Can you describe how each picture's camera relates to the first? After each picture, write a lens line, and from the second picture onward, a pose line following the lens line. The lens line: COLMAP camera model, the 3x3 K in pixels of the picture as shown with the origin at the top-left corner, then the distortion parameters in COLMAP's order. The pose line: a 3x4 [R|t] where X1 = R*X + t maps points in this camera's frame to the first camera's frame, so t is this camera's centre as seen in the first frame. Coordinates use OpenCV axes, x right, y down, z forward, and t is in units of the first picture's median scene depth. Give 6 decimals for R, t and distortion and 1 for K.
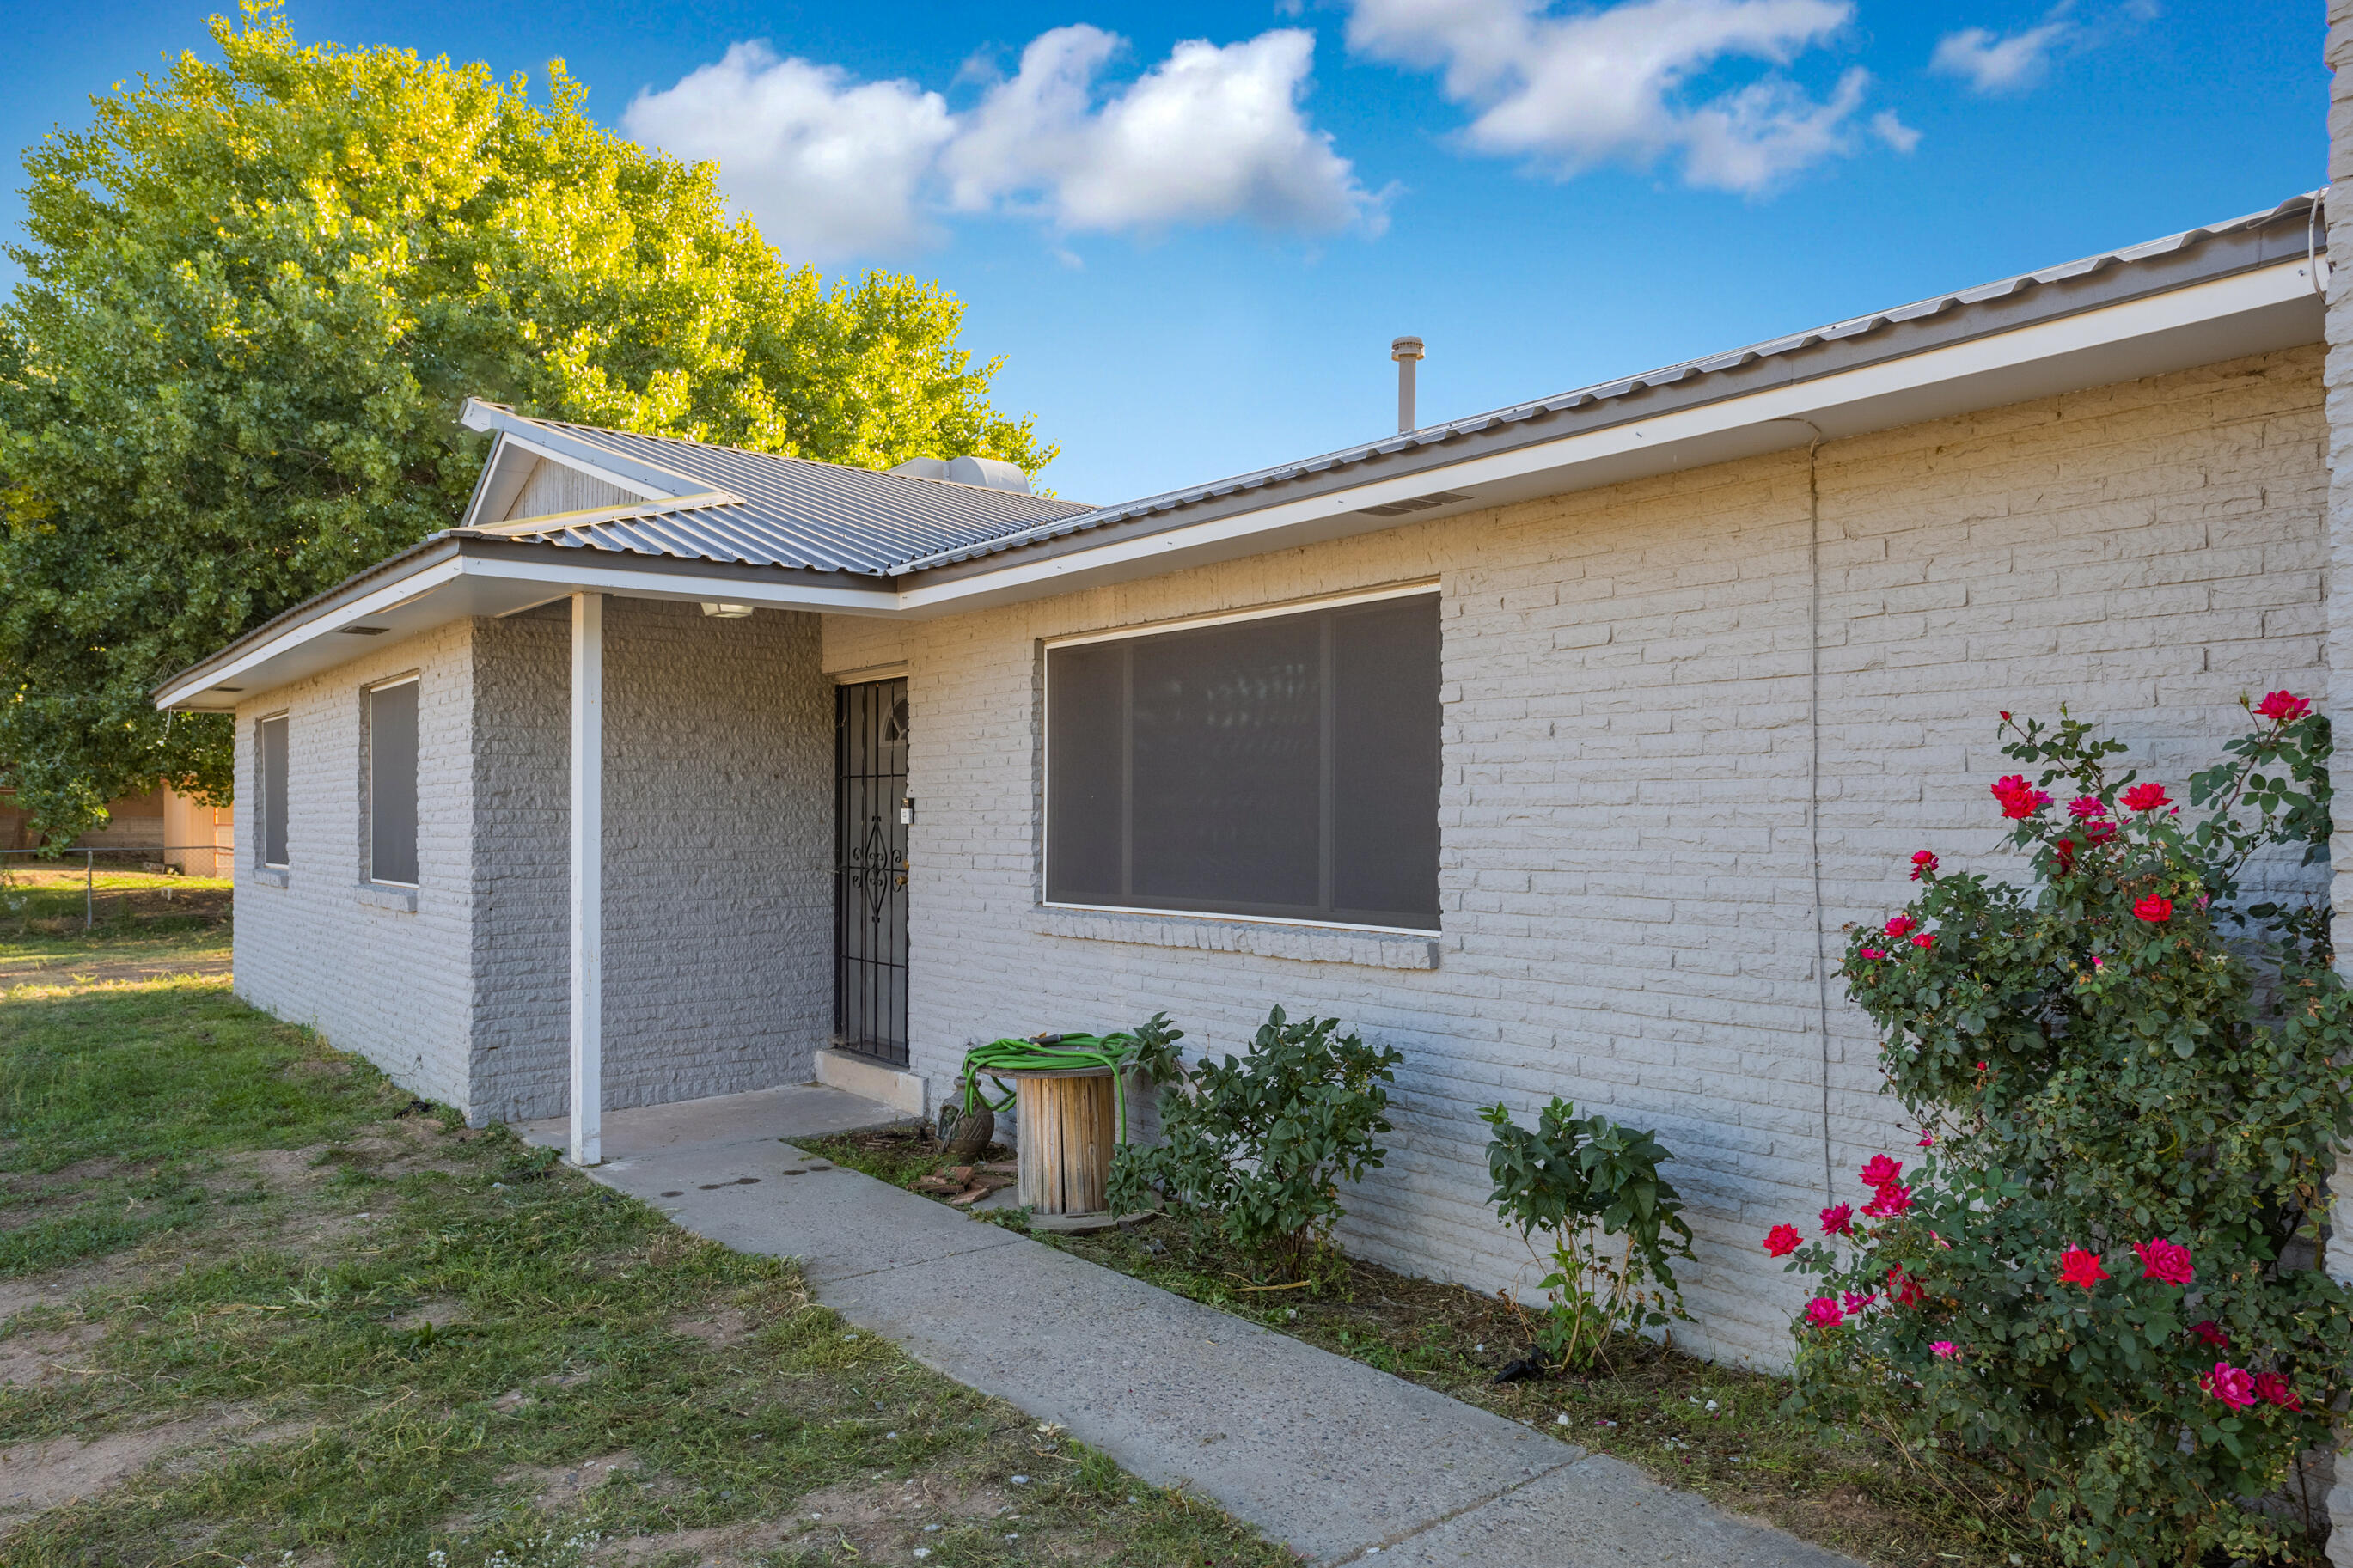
lens RADIAL K [[1509.1, 0, 1176.5], [0, 1509.1, 784.0], [0, 0, 1]] dist [-0.000043, -0.000289]
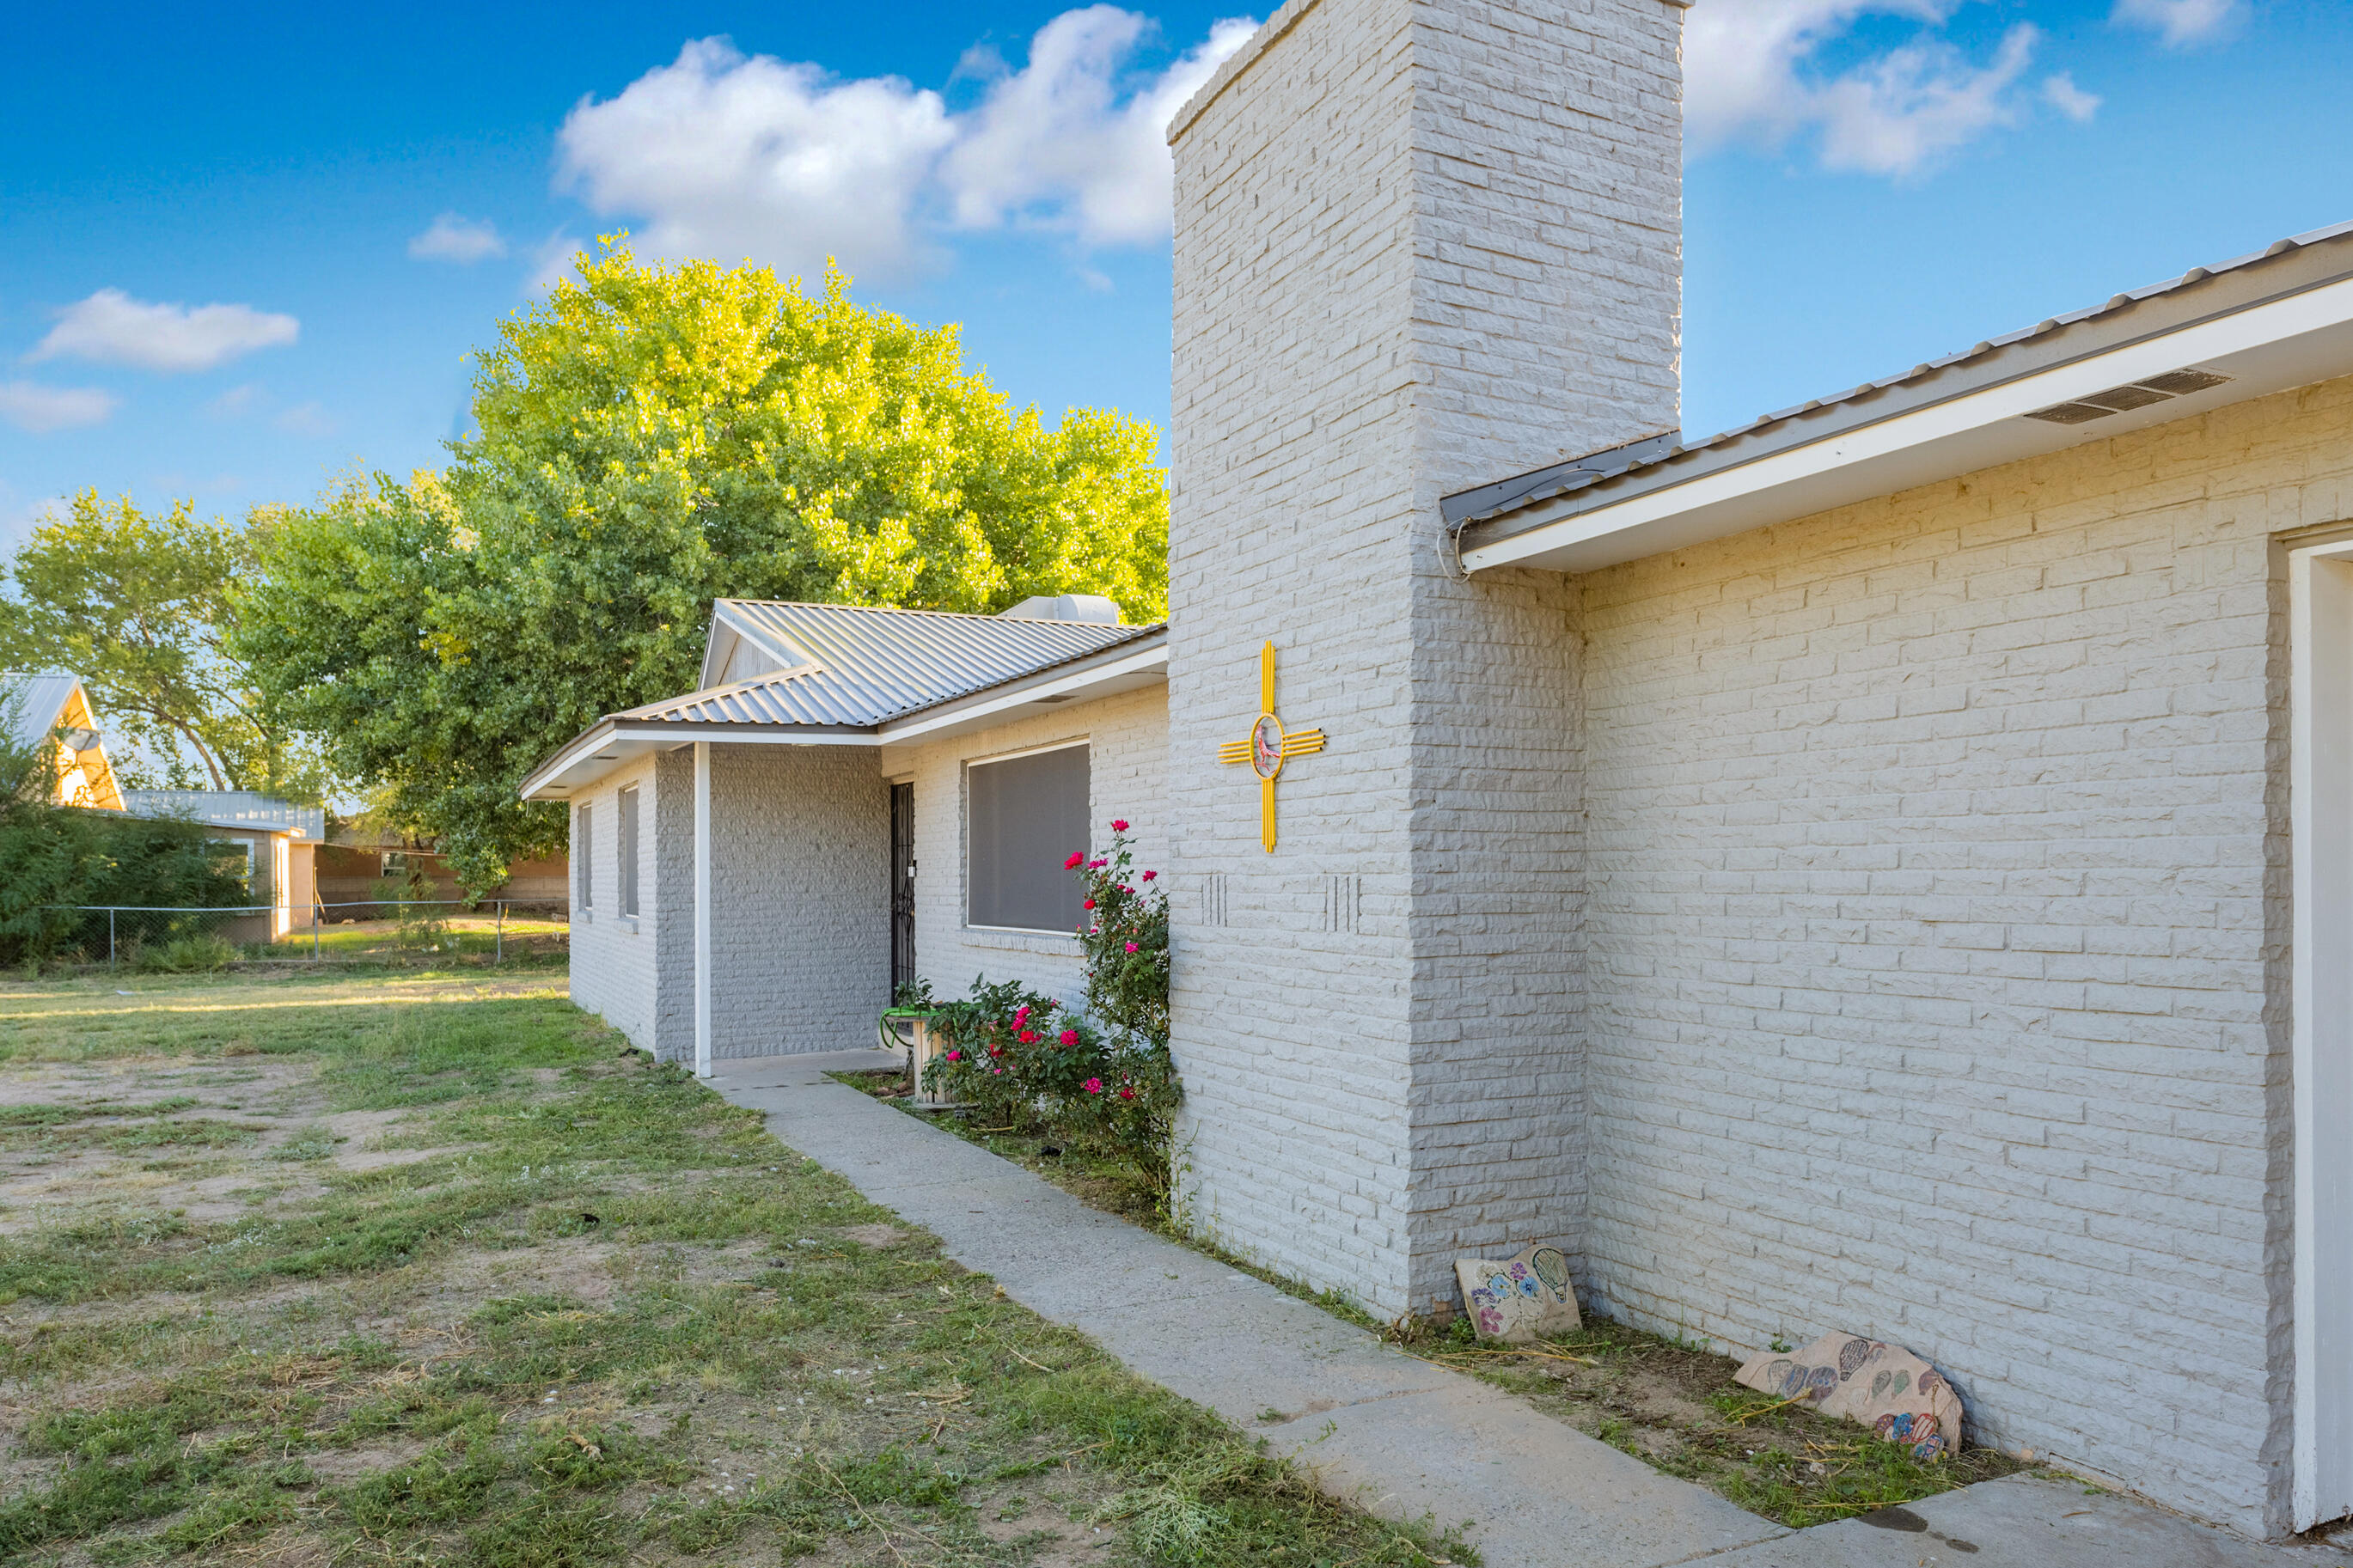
lens RADIAL K [[1563.7, 0, 1175.5], [0, 1563.7, 833.7], [0, 0, 1]] dist [0.000548, 0.000305]
pose [[0.972610, -0.010120, -0.232224, 0.192588], [0.009248, 0.999945, -0.004846, -0.003103], [0.232261, 0.002566, 0.972650, -0.210646]]
